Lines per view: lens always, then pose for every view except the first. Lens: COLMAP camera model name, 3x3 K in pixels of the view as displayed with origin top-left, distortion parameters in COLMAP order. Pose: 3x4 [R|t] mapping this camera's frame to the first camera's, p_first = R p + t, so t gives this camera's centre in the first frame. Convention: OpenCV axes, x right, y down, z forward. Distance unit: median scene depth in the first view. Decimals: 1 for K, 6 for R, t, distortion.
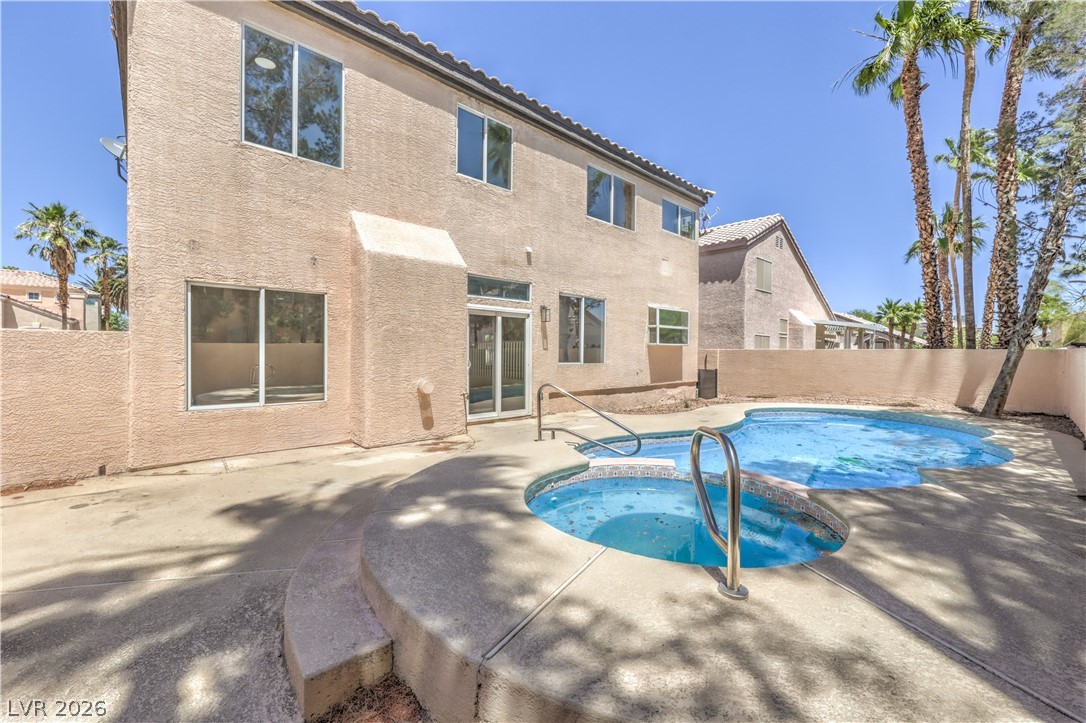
lens RADIAL K [[435.8, 0, 543.6], [0, 435.8, 357.6], [0, 0, 1]] dist [-0.000518, 0.000114]
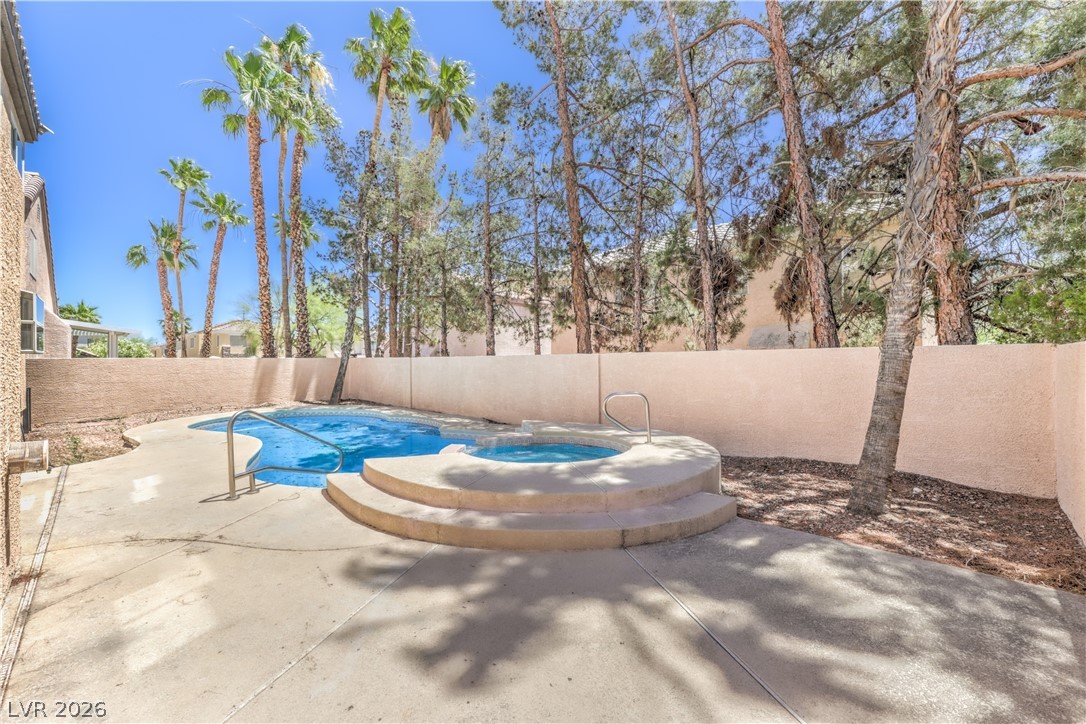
lens RADIAL K [[442.5, 0, 547.0], [0, 442.5, 357.5], [0, 0, 1]] dist [-0.001796, -0.000182]
pose [[-0.049085, -0.000676, 0.998794, -0.405004], [0.012982, 0.999915, 0.001315, -0.013130], [-0.998710, 0.013031, -0.049072, 0.301153]]
